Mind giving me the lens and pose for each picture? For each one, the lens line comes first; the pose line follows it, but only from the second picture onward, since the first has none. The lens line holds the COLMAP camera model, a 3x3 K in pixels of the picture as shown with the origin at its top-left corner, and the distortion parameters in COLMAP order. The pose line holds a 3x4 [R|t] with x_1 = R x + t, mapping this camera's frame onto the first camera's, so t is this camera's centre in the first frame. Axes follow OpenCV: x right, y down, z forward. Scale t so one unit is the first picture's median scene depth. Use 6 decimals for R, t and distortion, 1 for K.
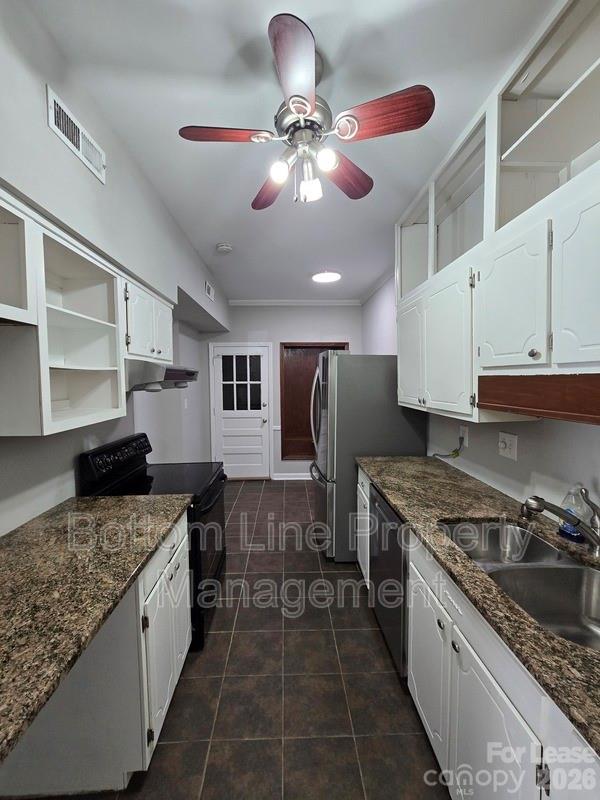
lens RADIAL K [[330.4, 0, 293.0], [0, 330.4, 399.2], [0, 0, 1]] dist [-0.001300, -0.000388]
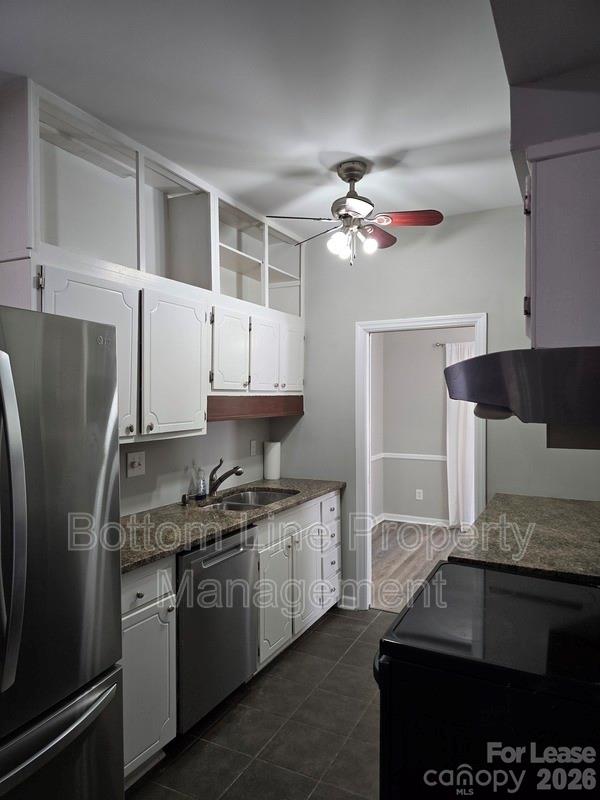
lens RADIAL K [[539.5, 0, 304.3], [0, 539.5, 401.1], [0, 0, 1]] dist [0.075409, -0.069428]
pose [[-0.881236, 0.007675, 0.472615, -0.556212], [0.040834, 0.997366, 0.059941, -0.122176], [-0.470910, 0.072121, -0.879228, 2.037188]]
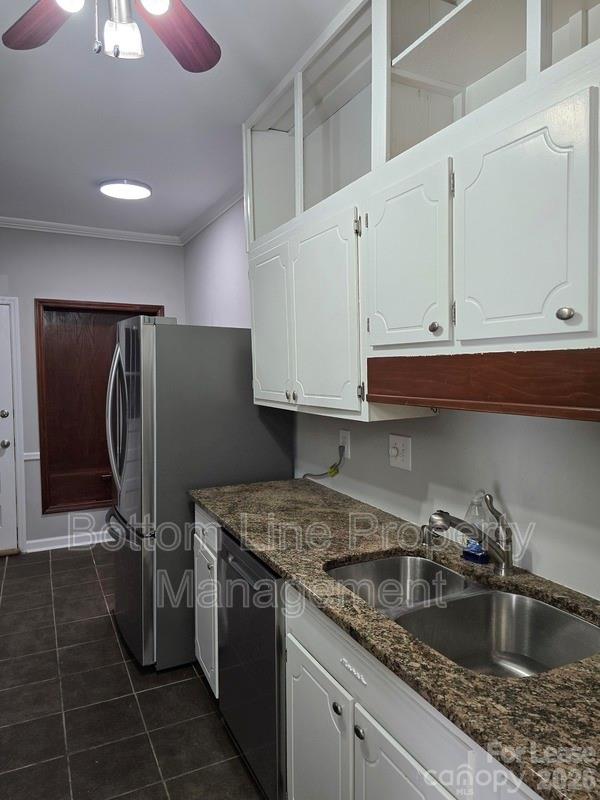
lens RADIAL K [[539.5, 0, 304.3], [0, 539.5, 401.1], [0, 0, 1]] dist [0.075409, -0.069428]
pose [[0.905520, -0.022425, 0.423710, -0.059183], [0.023837, 0.999714, 0.001967, 0.015273], [-0.423633, 0.008319, 0.905796, -0.019331]]
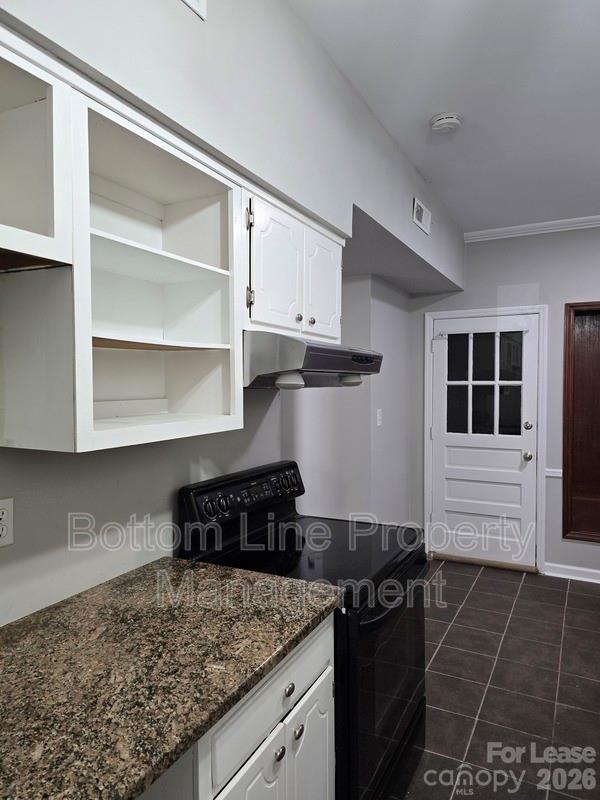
lens RADIAL K [[539.5, 0, 304.3], [0, 539.5, 401.1], [0, 0, 1]] dist [0.075409, -0.069428]
pose [[0.878203, 0.023833, -0.477693, 0.035956], [-0.035928, 0.999223, -0.016198, 0.012067], [0.476936, 0.031388, 0.878377, 0.200700]]
